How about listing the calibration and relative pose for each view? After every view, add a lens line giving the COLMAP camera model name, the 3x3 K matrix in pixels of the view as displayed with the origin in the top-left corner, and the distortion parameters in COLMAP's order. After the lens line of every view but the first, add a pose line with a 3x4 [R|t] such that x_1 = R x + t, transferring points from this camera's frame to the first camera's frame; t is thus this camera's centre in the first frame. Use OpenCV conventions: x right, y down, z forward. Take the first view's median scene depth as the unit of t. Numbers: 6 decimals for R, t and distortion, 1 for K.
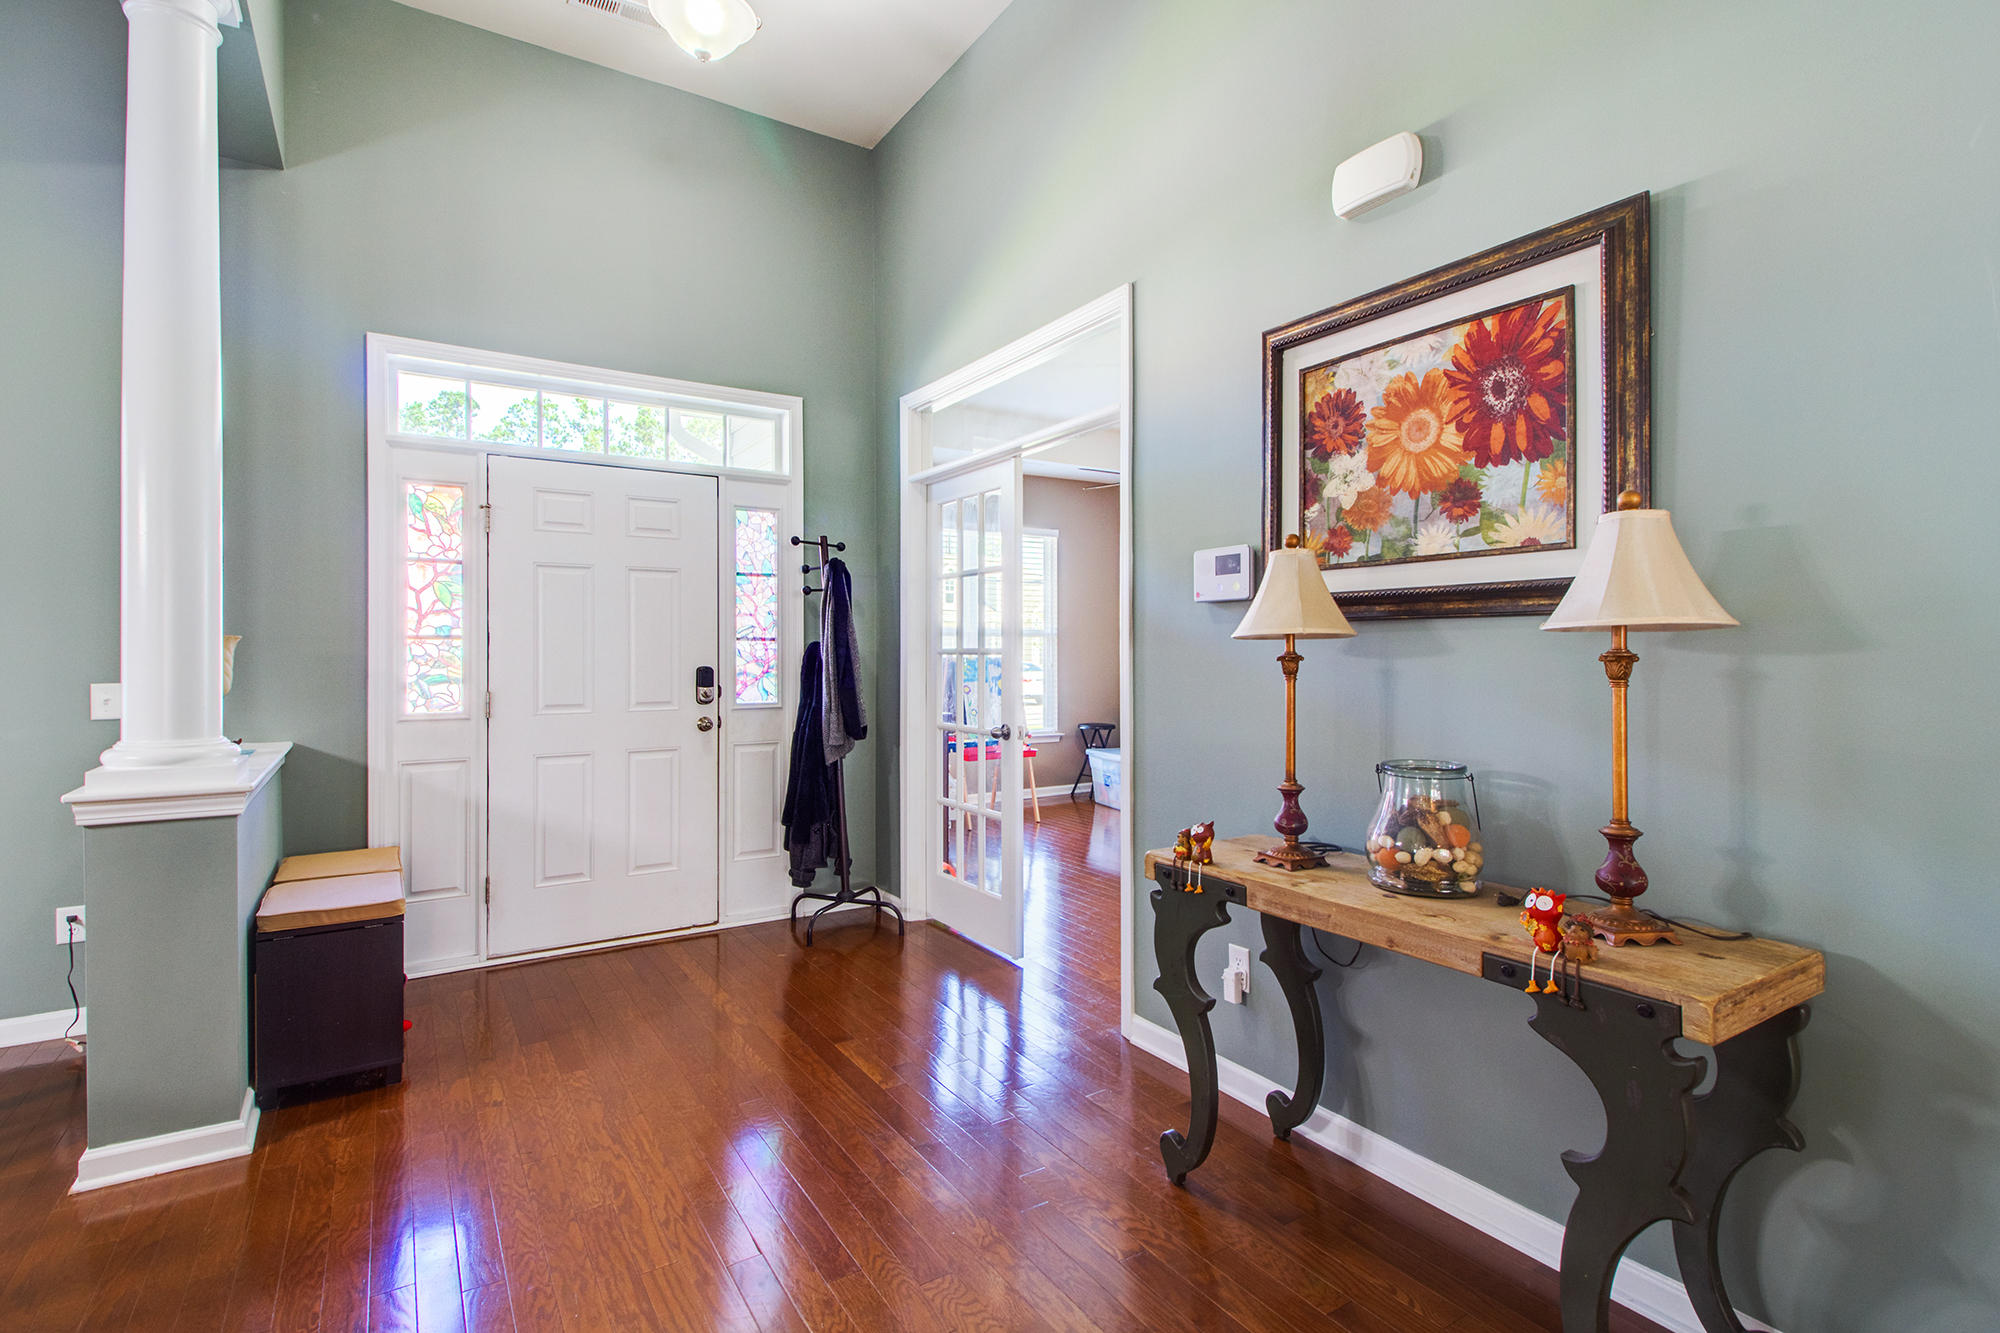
lens RADIAL K [[917.7, 0, 1005.6], [0, 917.7, 651.1], [0, 0, 1]] dist [0.021137, -0.008156]
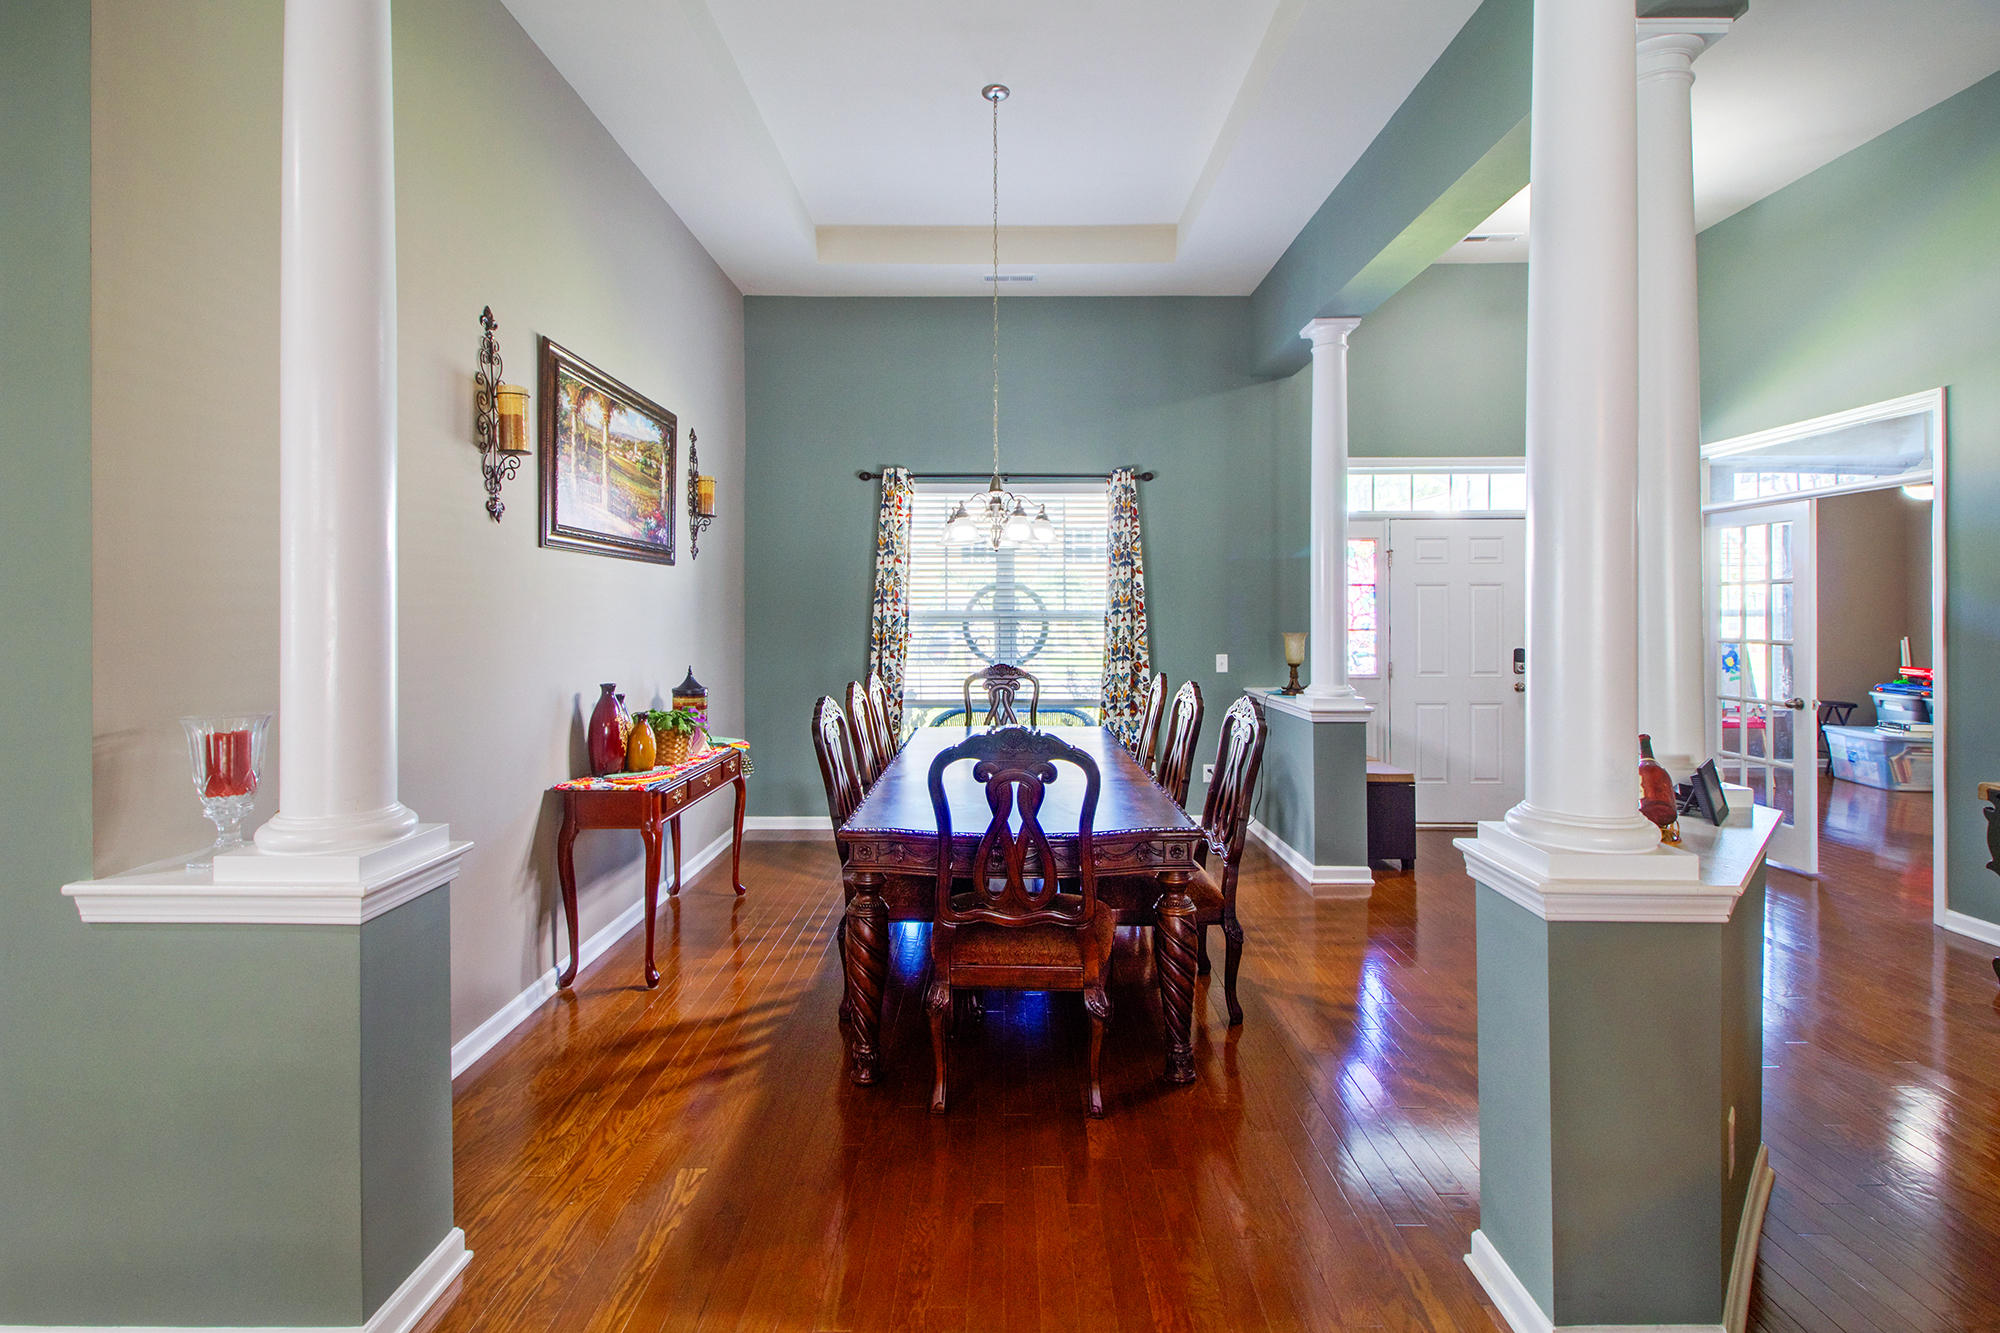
lens RADIAL K [[917.7, 0, 1022.3], [0, 917.7, 614.1], [0, 0, 1]] dist [0.021137, -0.008156]
pose [[0.844484, 0.000601, -0.535580, -0.120651], [0.002031, 0.999989, 0.004325, -0.026777], [0.535577, -0.004740, 0.844473, -0.392414]]
